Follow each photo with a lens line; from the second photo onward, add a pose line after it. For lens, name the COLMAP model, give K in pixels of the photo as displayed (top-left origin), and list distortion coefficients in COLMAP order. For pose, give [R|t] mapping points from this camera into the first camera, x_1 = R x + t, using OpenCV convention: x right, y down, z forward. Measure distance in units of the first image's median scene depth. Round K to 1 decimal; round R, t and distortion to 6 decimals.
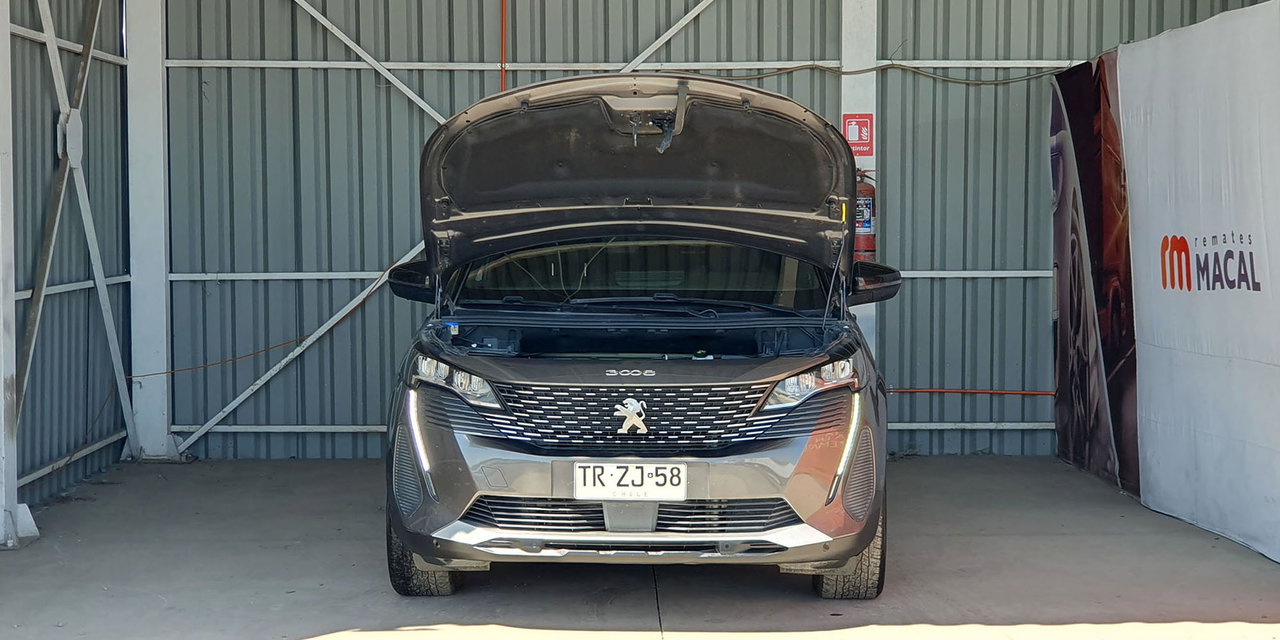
lens RADIAL K [[2448.1, 0, 611.6], [0, 2448.1, 331.4], [0, 0, 1]] dist [0.178685, 0.000000]
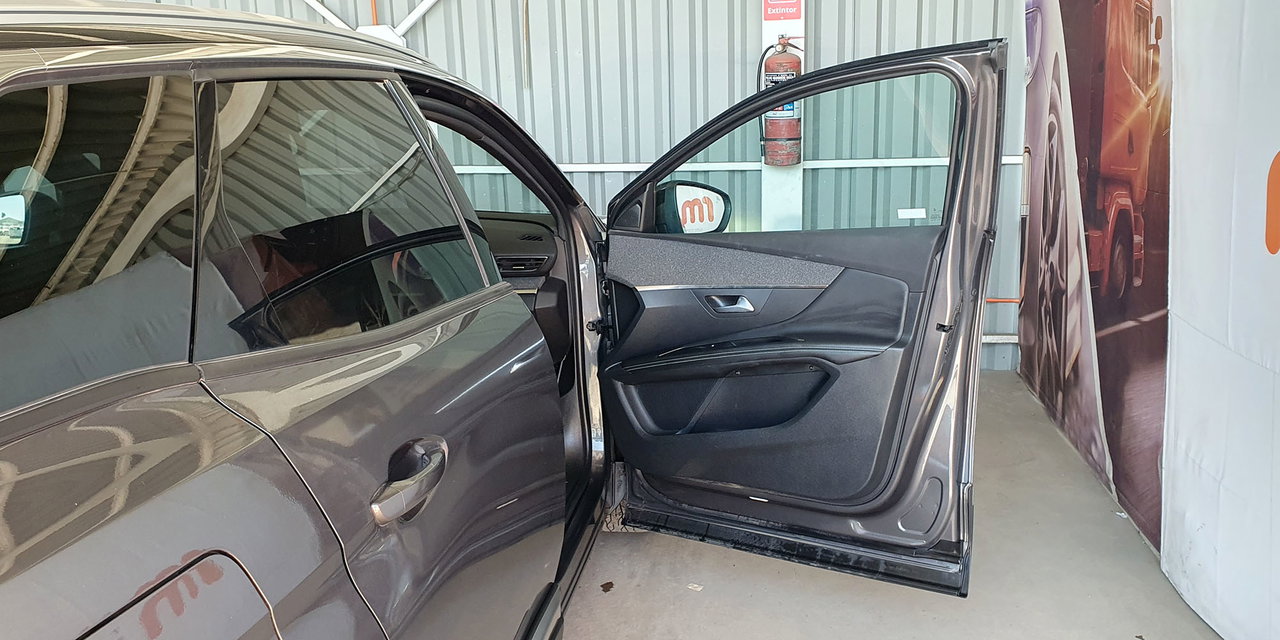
lens RADIAL K [[1089.0, 0, 626.2], [0, 1089.0, 322.1], [0, 0, 1]] dist [0.051477, -0.093207]
pose [[0.987917, 0.008359, -0.154757, 0.106371], [0.018502, 0.985042, 0.171316, -0.035833], [0.153875, -0.172109, 0.972986, 0.621552]]
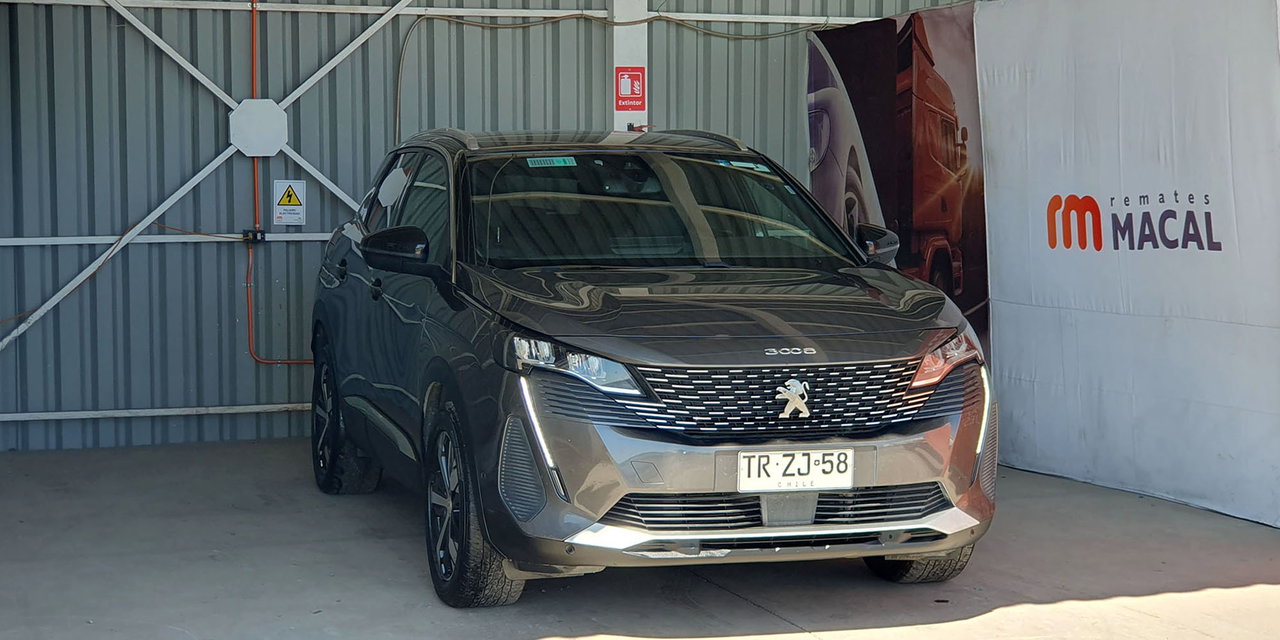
lens RADIAL K [[2448.1, 0, 657.9], [0, 2448.1, 323.7], [0, 0, 1]] dist [0.178685, 0.000000]
pose [[0.940211, -0.022330, 0.339860, -0.216679], [0.016145, 0.999649, 0.021016, -0.008409], [-0.340210, -0.014273, 0.940241, 0.095816]]
